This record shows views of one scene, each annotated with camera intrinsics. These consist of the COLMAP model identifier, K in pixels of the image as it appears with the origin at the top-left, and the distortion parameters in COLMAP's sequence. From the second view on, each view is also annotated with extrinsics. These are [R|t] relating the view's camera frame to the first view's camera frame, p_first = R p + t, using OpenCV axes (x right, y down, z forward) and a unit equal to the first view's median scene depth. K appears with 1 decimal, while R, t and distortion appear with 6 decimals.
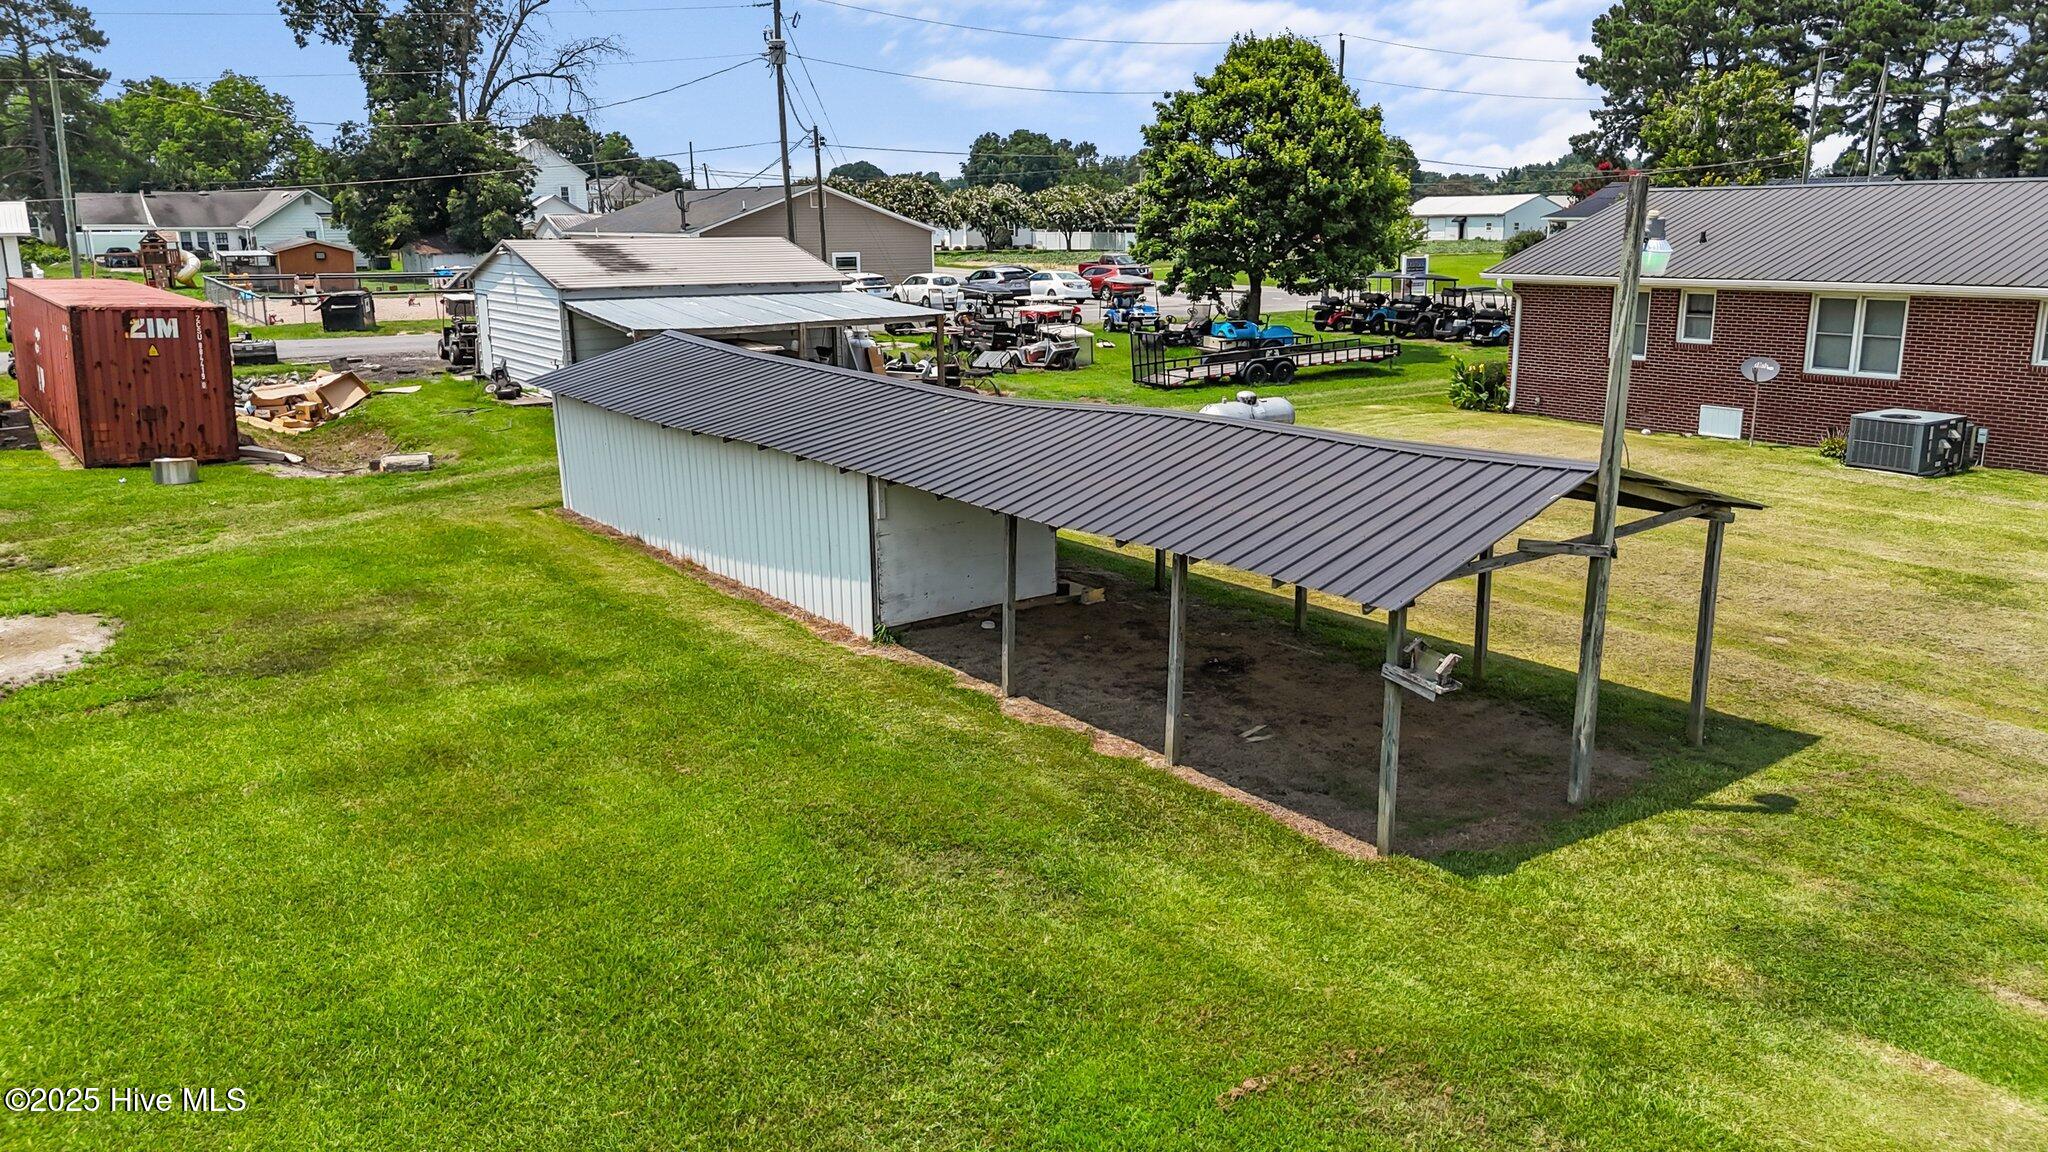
lens RADIAL K [[1529.4, 0, 1033.7], [0, 1529.4, 568.7], [0, 0, 1]] dist [0.072394, -0.063435]
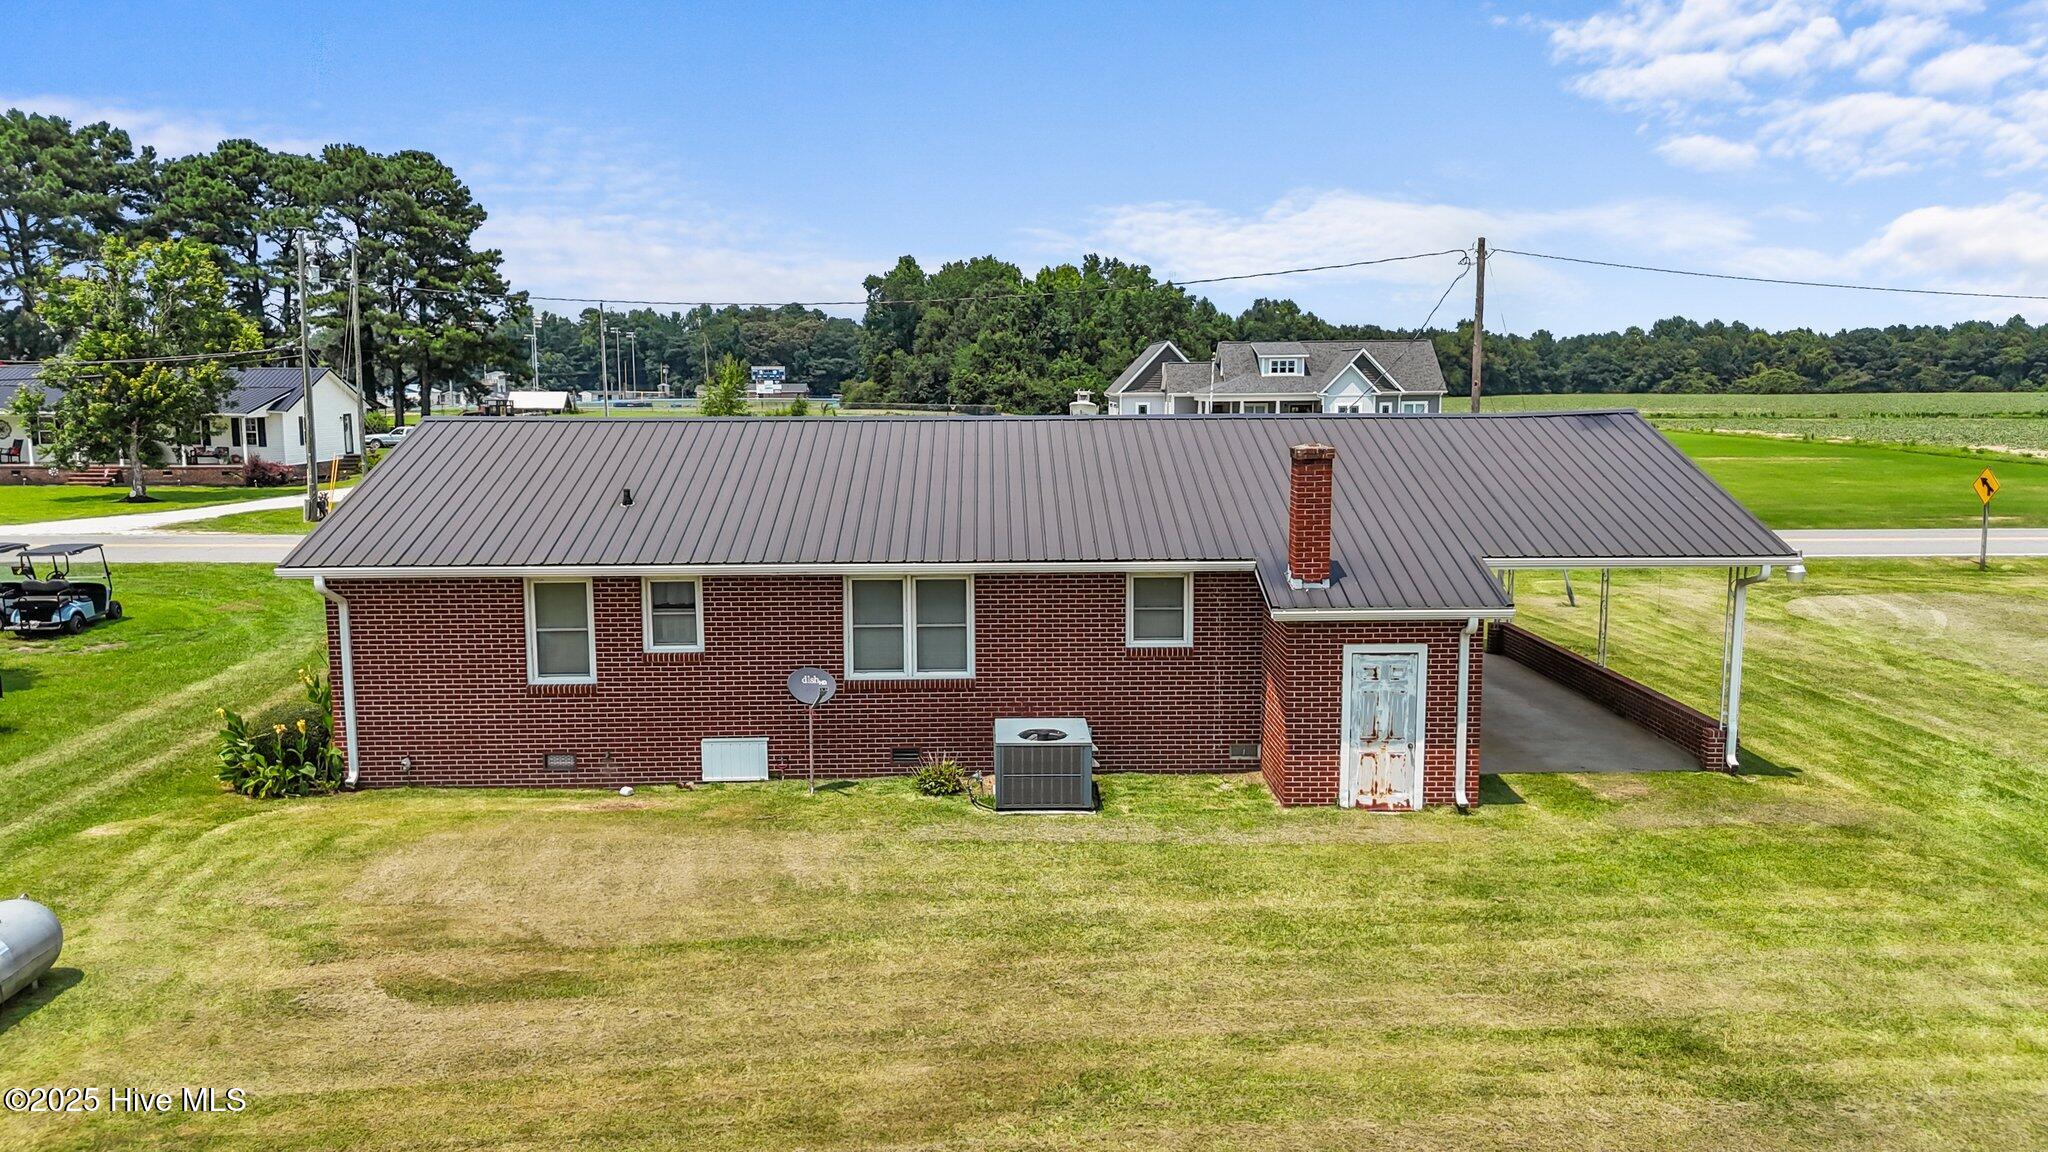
lens RADIAL K [[1512.5, 0, 1029.0], [0, 1512.5, 582.0], [0, 0, 1]] dist [0.036718, -0.000354]
pose [[0.514003, -0.108588, 0.850888, -0.040936], [0.190210, 0.981689, 0.010379, -0.110772], [-0.836434, 0.156512, 0.525245, 0.371863]]
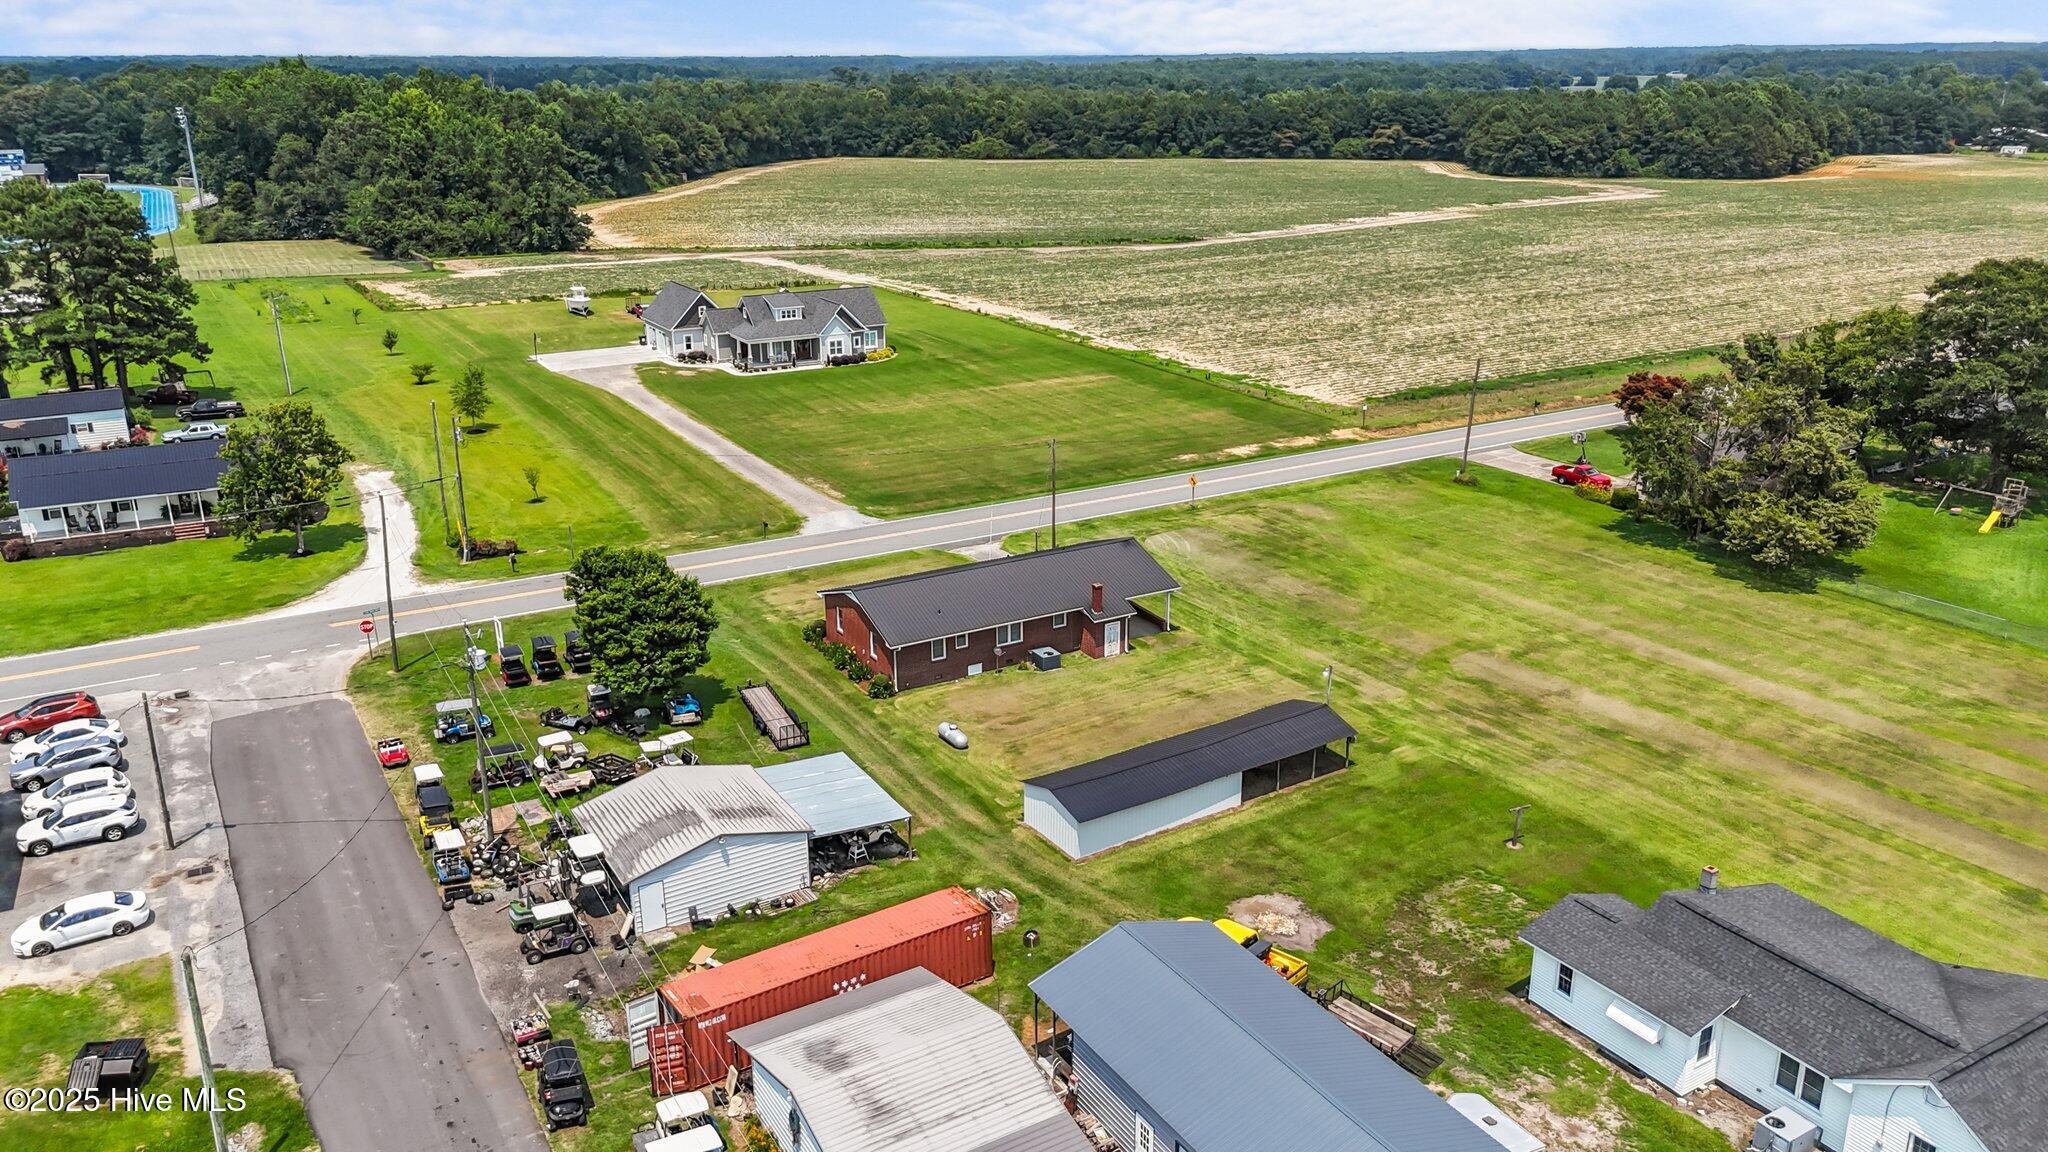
lens RADIAL K [[1510.5, 0, 1025.2], [0, 1510.5, 584.5], [0, 0, 1]] dist [0.100571, -0.129342]
pose [[0.041842, -0.321583, 0.945957, -1.591639], [0.223714, 0.925762, 0.304822, -0.787617], [-0.973756, 0.198870, 0.110679, 0.396775]]
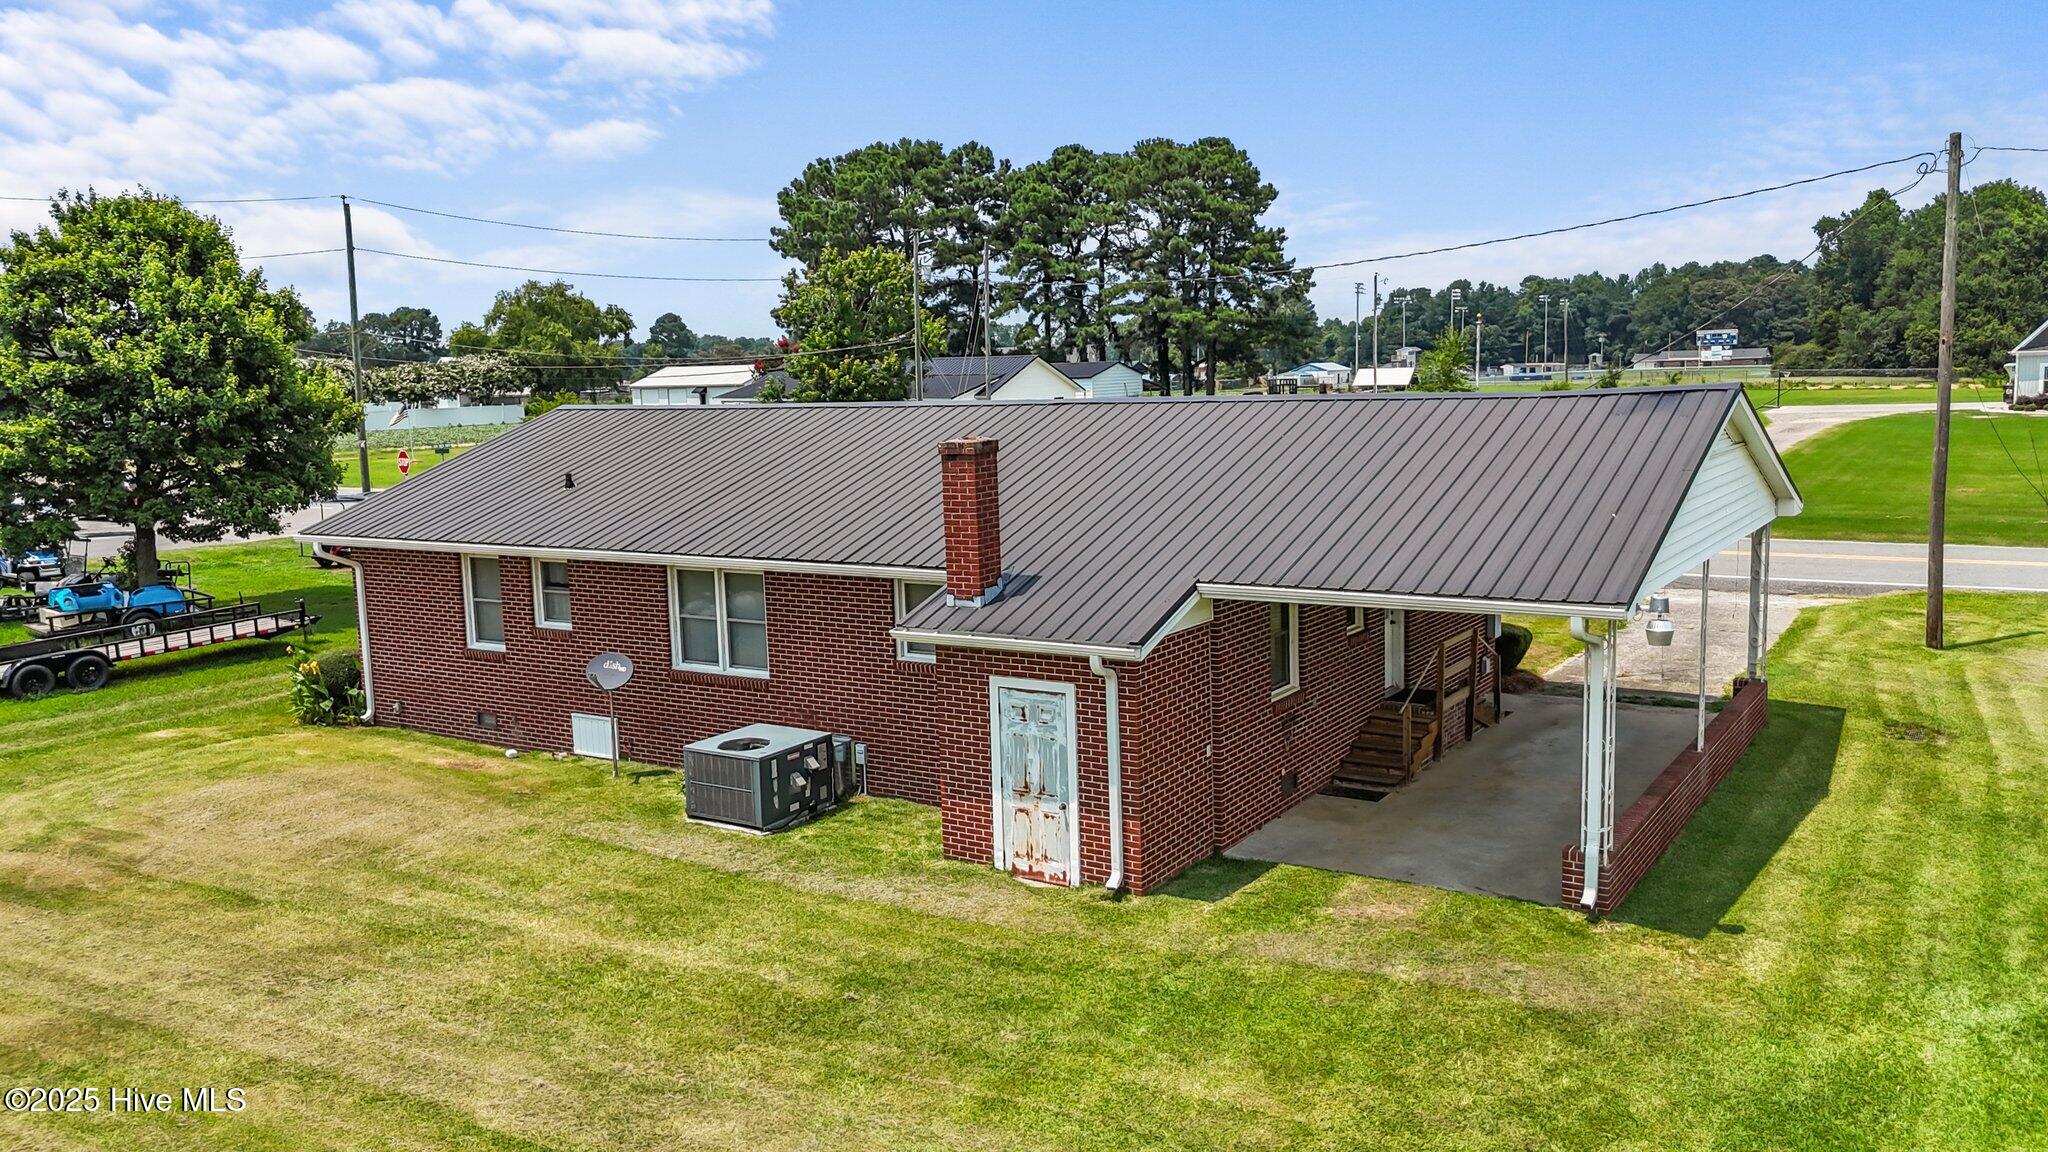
lens RADIAL K [[1582.7, 0, 1030.8], [0, 1582.7, 585.2], [0, 0, 1]] dist [0.063533, -0.057359]
pose [[0.909655, -0.075896, 0.408372, 0.236474], [0.114612, 0.990859, -0.071148, -0.063324], [-0.399239, 0.111524, 0.910039, 0.169310]]
